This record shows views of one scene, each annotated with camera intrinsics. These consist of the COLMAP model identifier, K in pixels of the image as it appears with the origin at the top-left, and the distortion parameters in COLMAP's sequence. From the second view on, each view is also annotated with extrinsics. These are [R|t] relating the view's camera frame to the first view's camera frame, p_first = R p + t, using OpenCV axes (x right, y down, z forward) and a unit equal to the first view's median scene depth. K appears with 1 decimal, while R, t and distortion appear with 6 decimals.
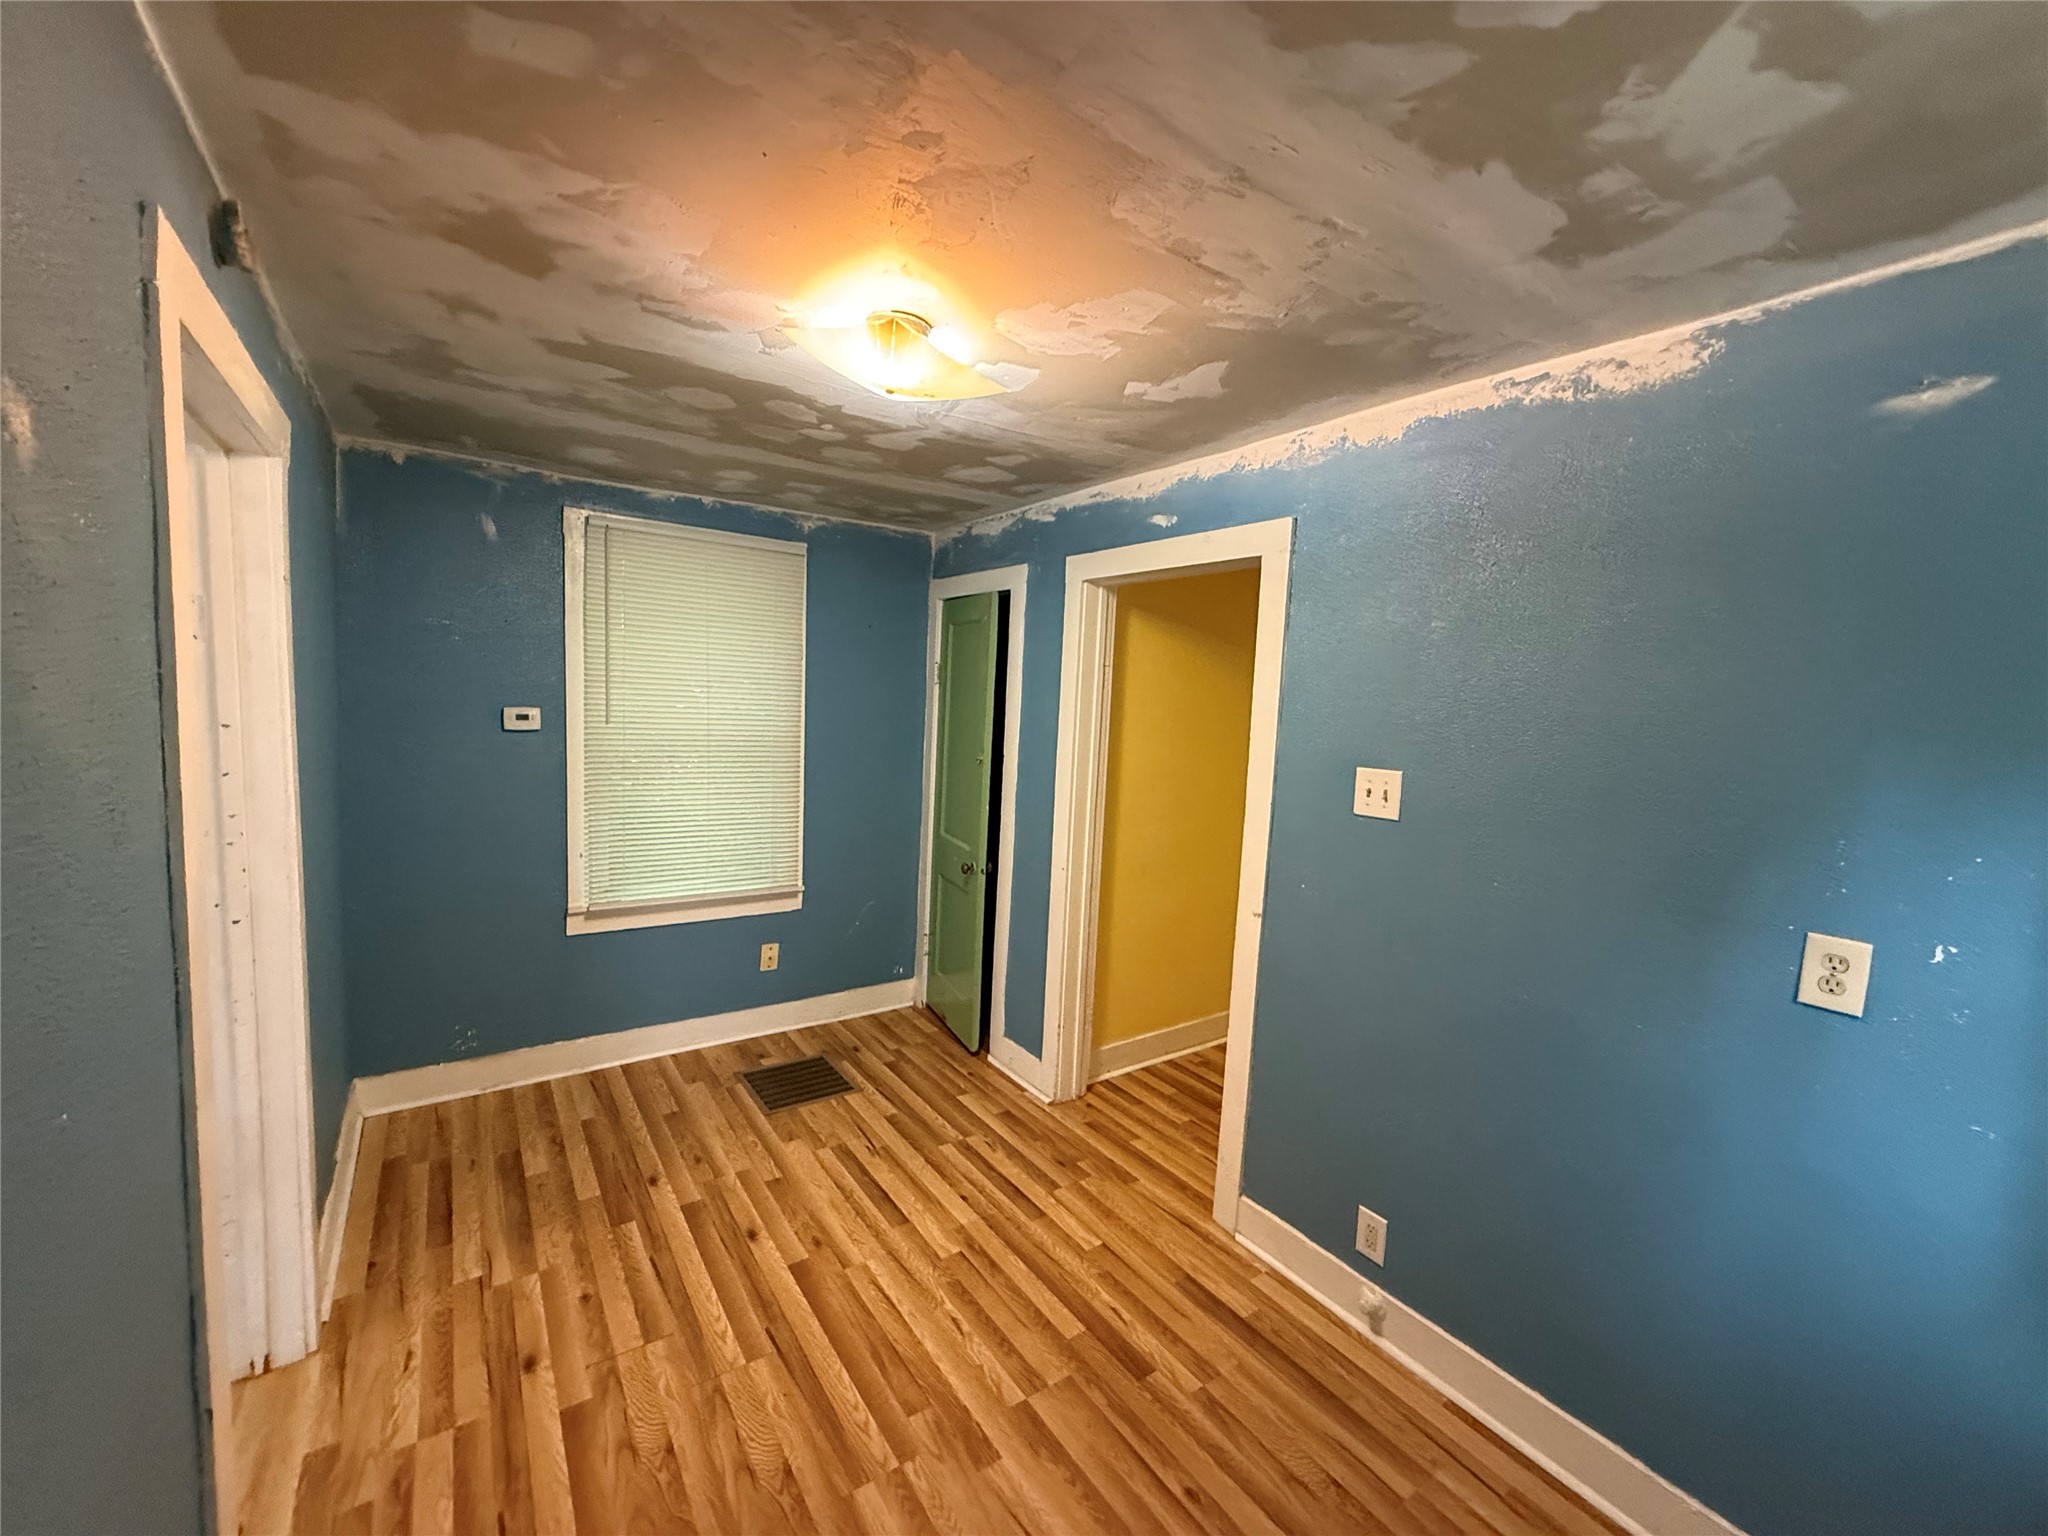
lens RADIAL K [[810.5, 0, 1014.9], [0, 810.5, 763.8], [0, 0, 1]] dist [0.000405, -0.000963]
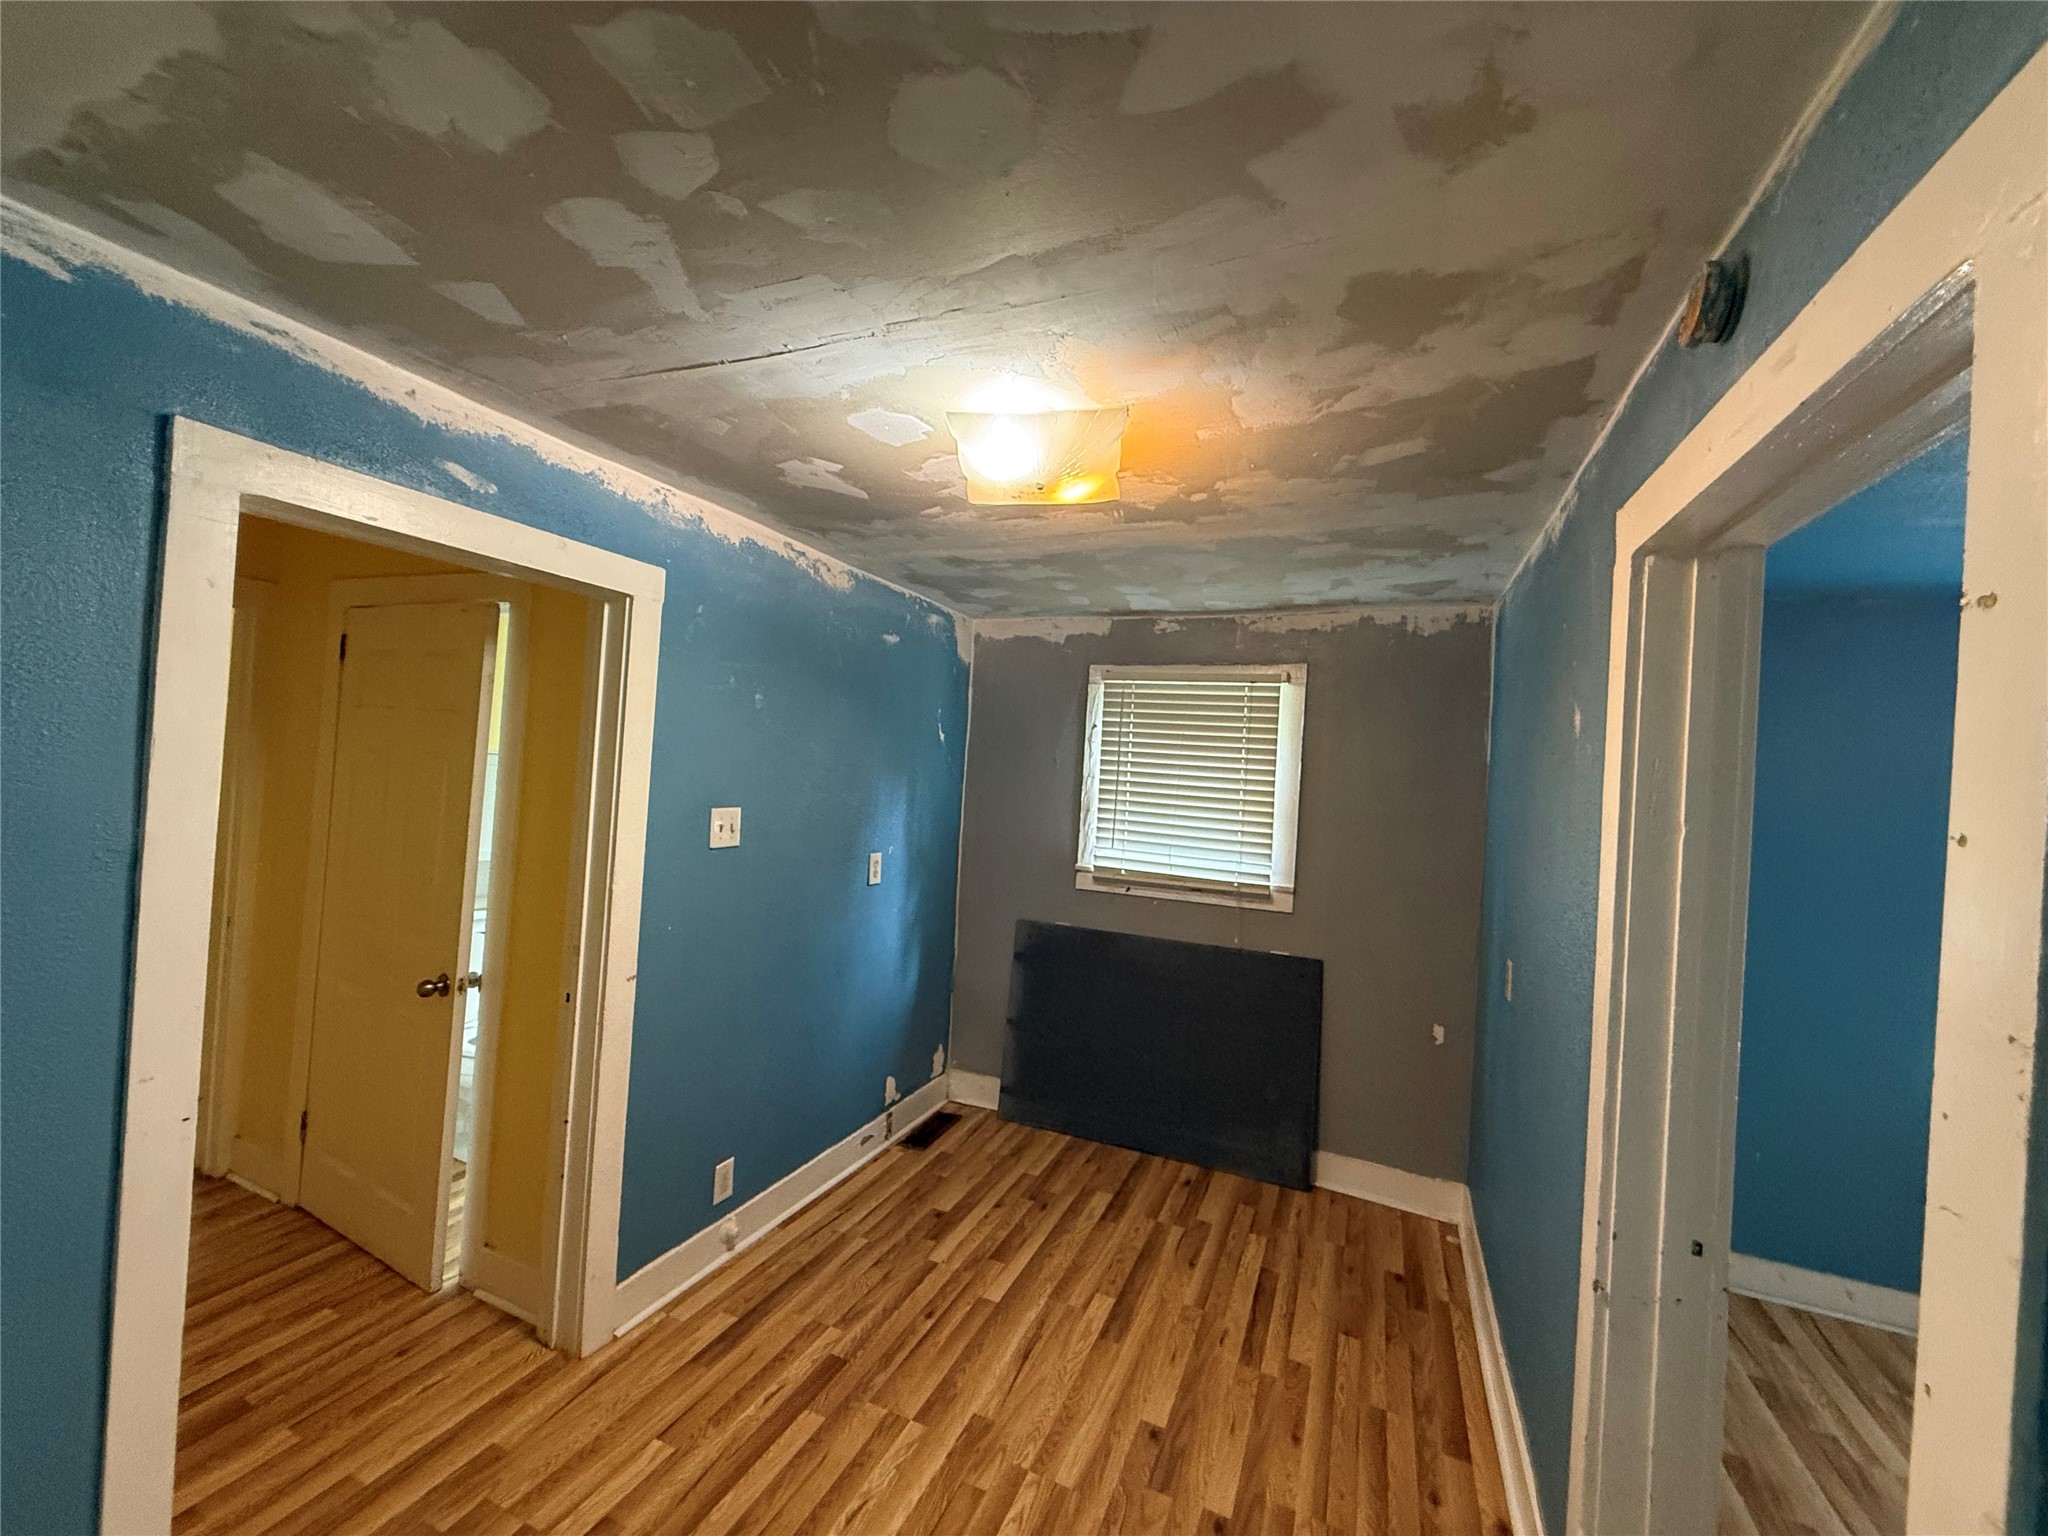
lens RADIAL K [[810.5, 0, 1014.9], [0, 810.5, 763.8], [0, 0, 1]] dist [0.000405, -0.000963]
pose [[-0.517488, -0.066666, 0.853090, -0.854937], [-0.006769, 0.997248, 0.073825, -0.160207], [-0.855664, 0.032429, -0.516515, 1.308083]]
